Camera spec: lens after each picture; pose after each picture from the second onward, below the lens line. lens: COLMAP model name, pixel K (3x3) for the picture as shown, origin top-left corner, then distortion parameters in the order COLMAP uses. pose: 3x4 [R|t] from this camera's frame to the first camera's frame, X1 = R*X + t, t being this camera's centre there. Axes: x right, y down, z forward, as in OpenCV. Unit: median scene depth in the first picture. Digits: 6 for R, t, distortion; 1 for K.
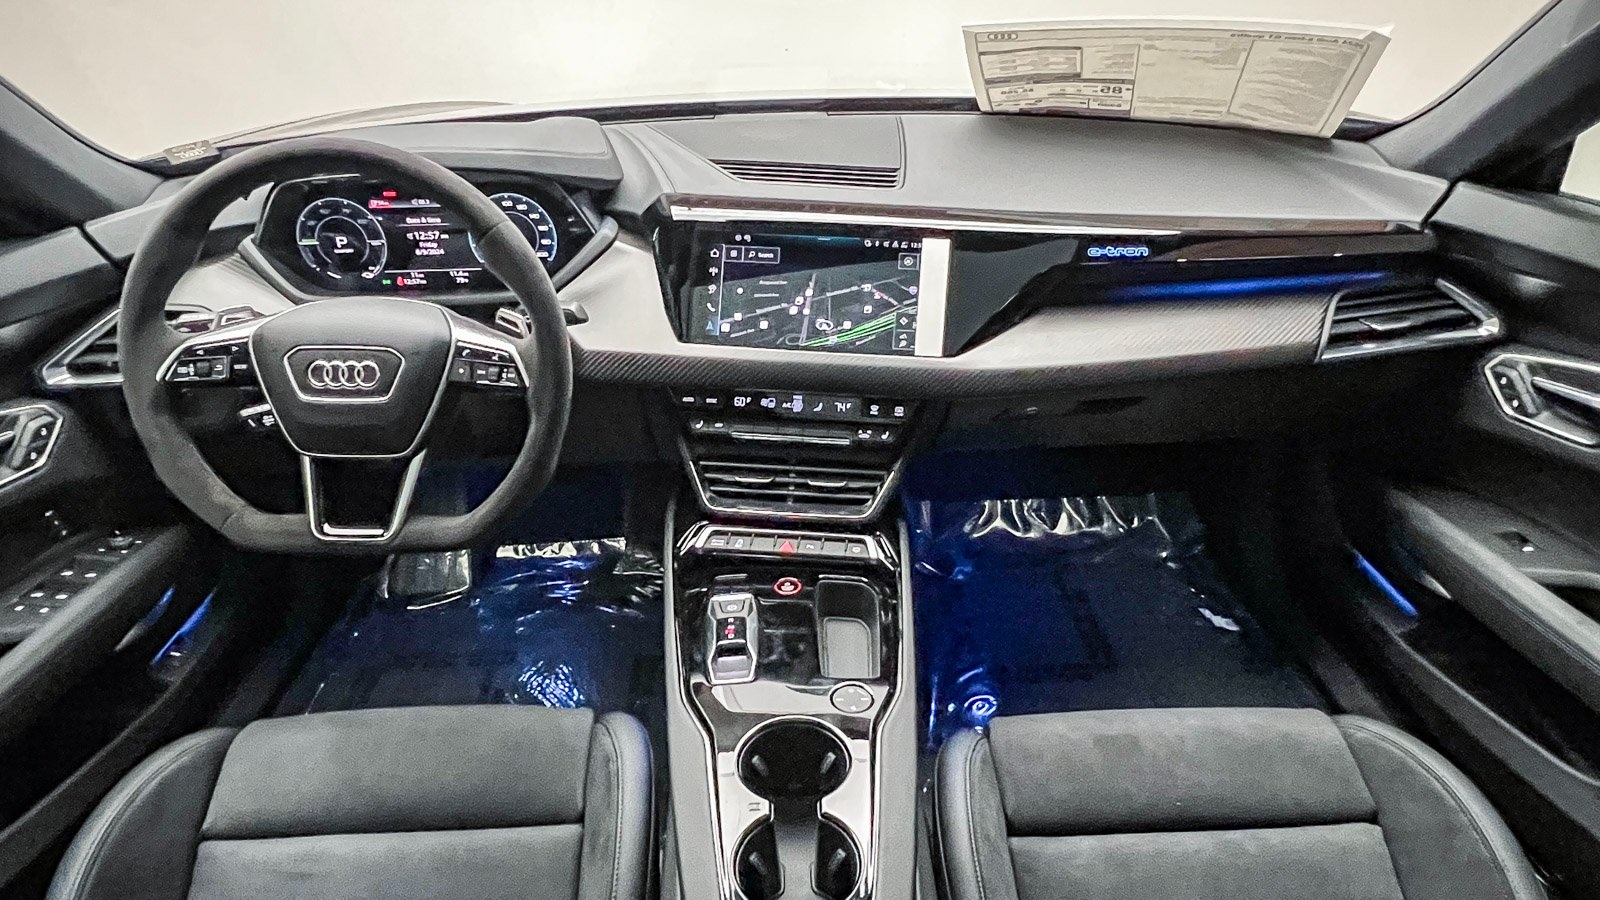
lens RADIAL K [[969.1, 0, 798.8], [0, 969.1, 472.4], [0, 0, 1]] dist [-0.000195, -0.000795]
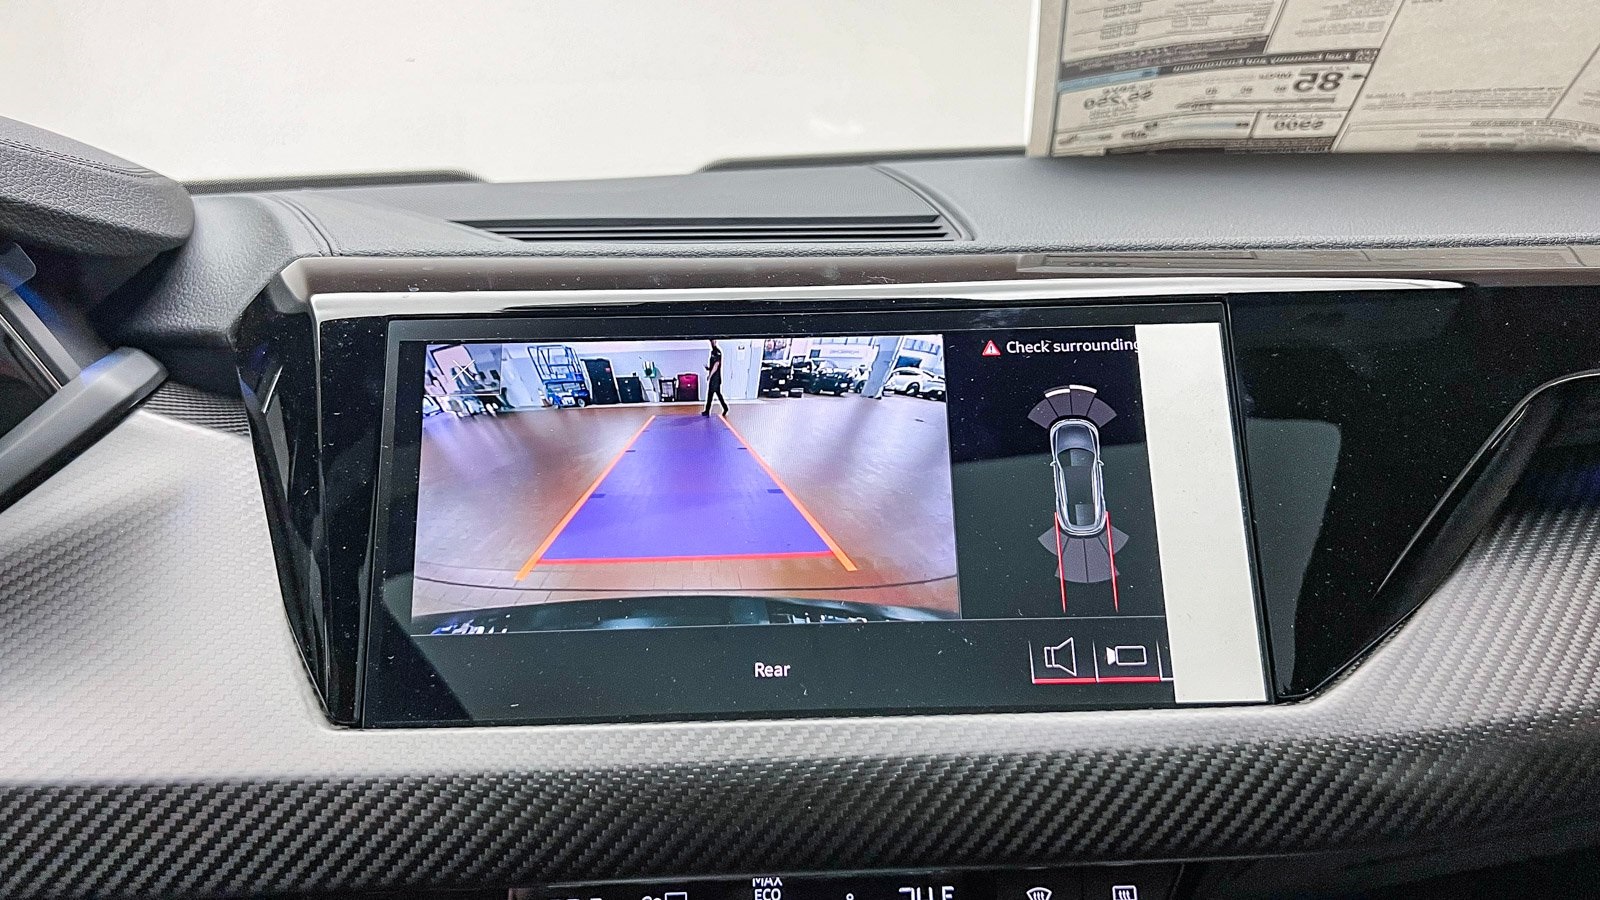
lens RADIAL K [[1219.4, 0, 797.4], [0, 1219.4, 458.1], [0, 0, 1]] dist [0.026381, -0.012111]
pose [[0.986344, -0.058040, 0.154136, -0.042133], [0.097377, 0.960268, -0.261541, -0.103853], [-0.132832, 0.272979, 0.952806, 0.630497]]
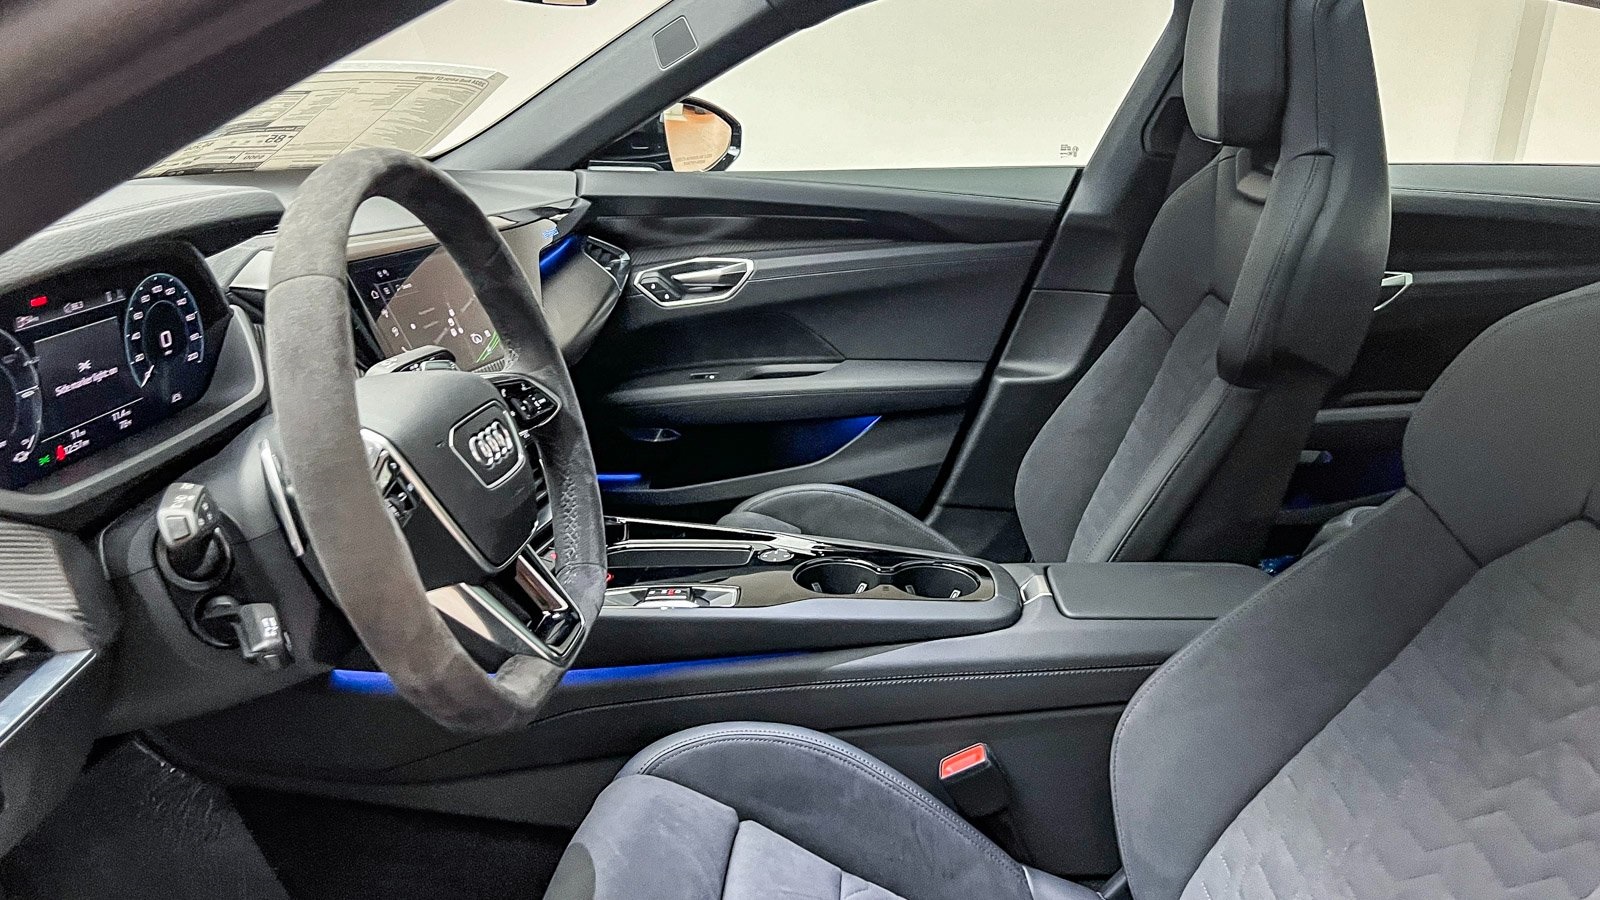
lens RADIAL K [[1219.4, 0, 808.3], [0, 1219.4, 464.7], [0, 0, 1]] dist [0.026381, -0.012111]
pose [[0.091003, -0.287389, 0.953481, -1.140414], [0.475139, 0.853978, 0.212049, -0.144606], [-0.875192, 0.433739, 0.214264, 0.492976]]
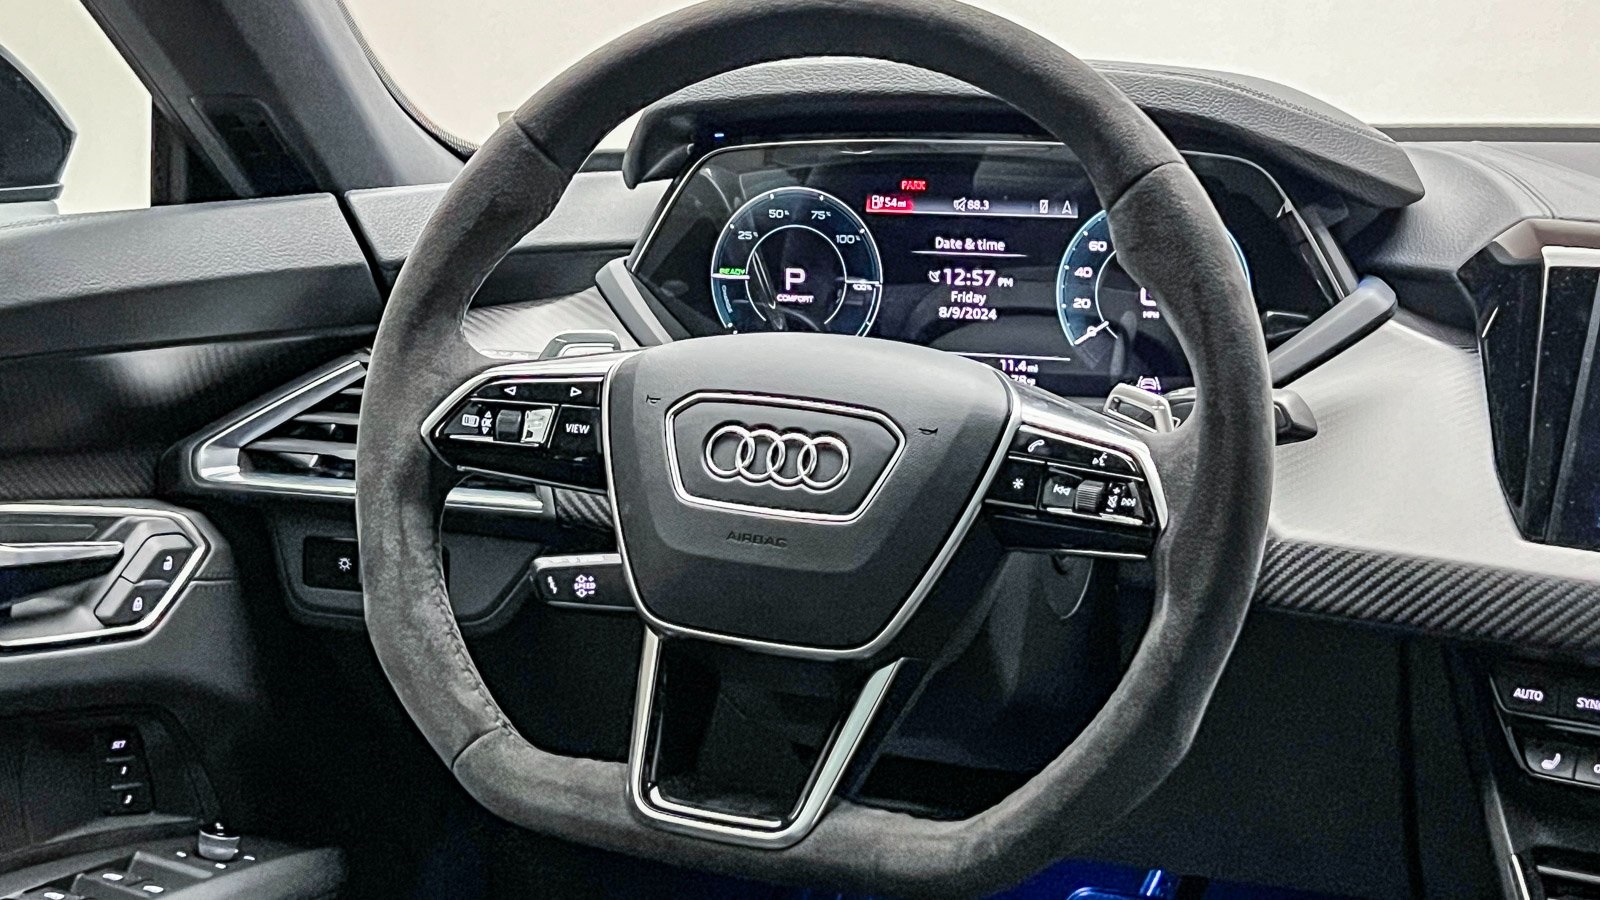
lens RADIAL K [[2399.8, 0, 787.3], [0, 2399.8, 437.6], [0, 0, 1]] dist [0.123448, 0.000000]
pose [[0.923308, 0.087339, -0.373997, -0.032825], [-0.206719, 0.933721, -0.292289, 0.184998], [0.323681, 0.347185, 0.880167, -0.003242]]
